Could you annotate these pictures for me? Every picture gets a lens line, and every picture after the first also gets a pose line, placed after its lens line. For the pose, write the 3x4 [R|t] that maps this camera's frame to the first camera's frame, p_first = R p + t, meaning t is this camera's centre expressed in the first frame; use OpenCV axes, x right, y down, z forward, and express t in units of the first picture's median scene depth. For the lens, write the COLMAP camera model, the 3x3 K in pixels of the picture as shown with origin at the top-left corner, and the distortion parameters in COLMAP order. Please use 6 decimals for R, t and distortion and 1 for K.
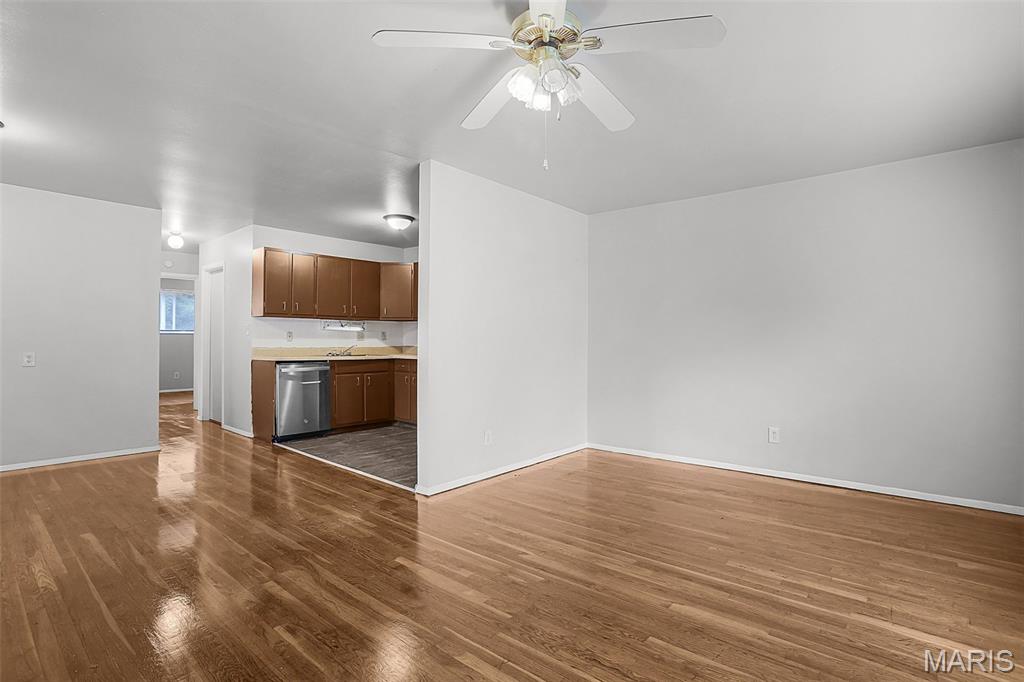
lens RADIAL K [[498.5, 0, 512.0], [0, 498.5, 341.0], [0, 0, 1]] dist [-0.078241, 0.033072]
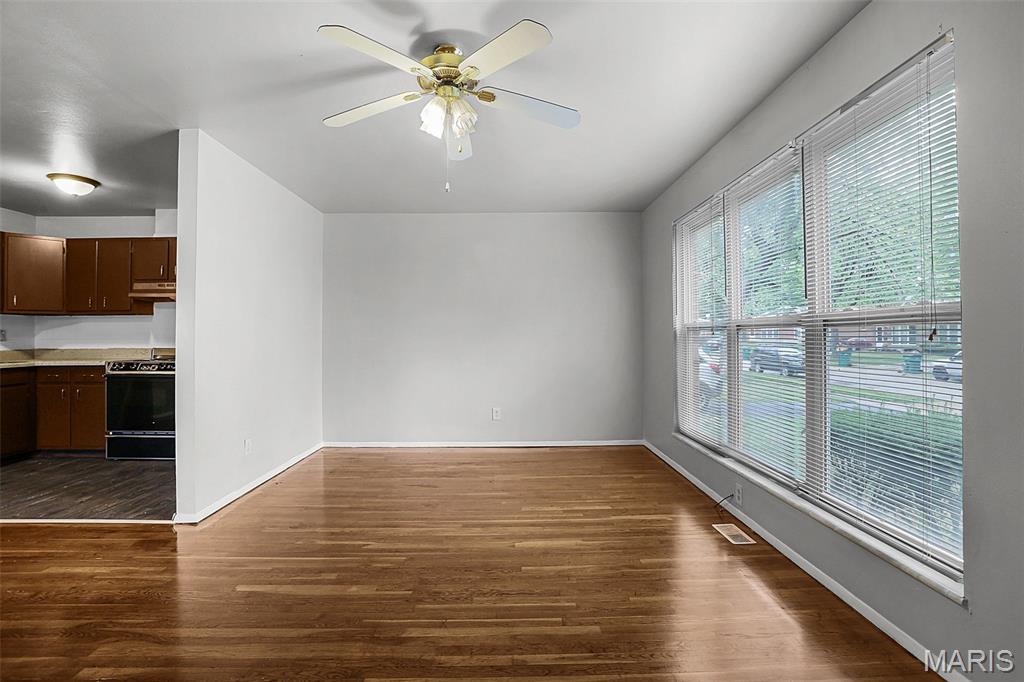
lens RADIAL K [[498.5, 0, 512.0], [0, 498.5, 341.0], [0, 0, 1]] dist [-0.078241, 0.033072]
pose [[0.751634, -0.011419, 0.659481, -0.420487], [0.008384, 0.999935, 0.007759, -0.003722], [-0.659527, -0.000303, 0.751681, 0.020686]]
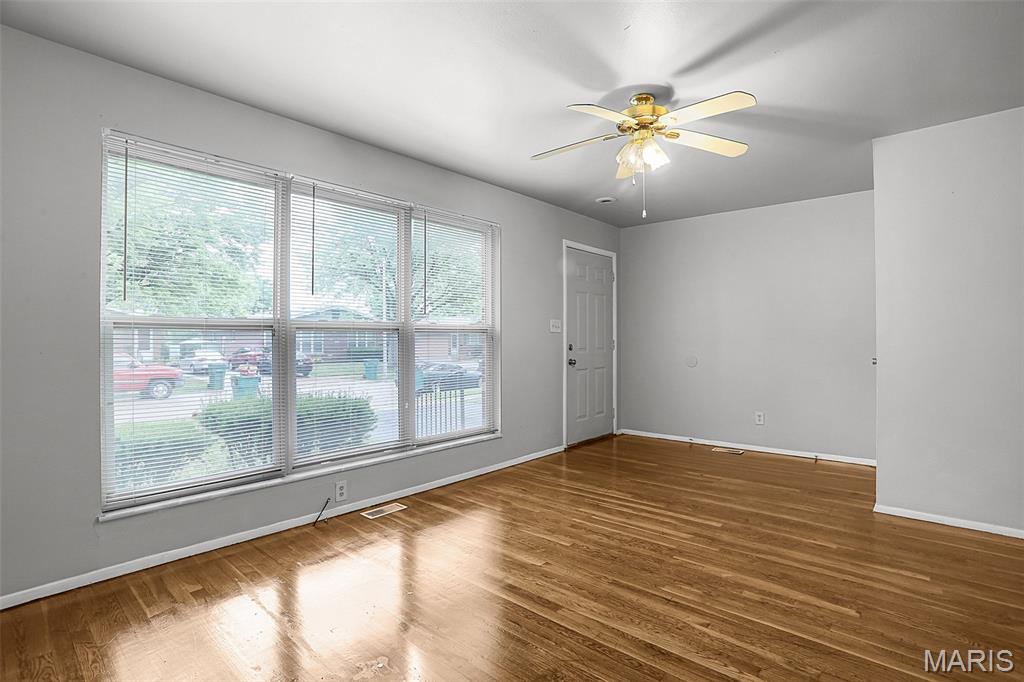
lens RADIAL K [[498.5, 0, 512.0], [0, 498.5, 341.0], [0, 0, 1]] dist [-0.078241, 0.033072]
pose [[-0.999925, -0.000247, 0.012266, 0.308286], [-0.000156, 0.999973, 0.007394, -0.004392], [-0.012268, 0.007392, -0.999897, 1.736876]]
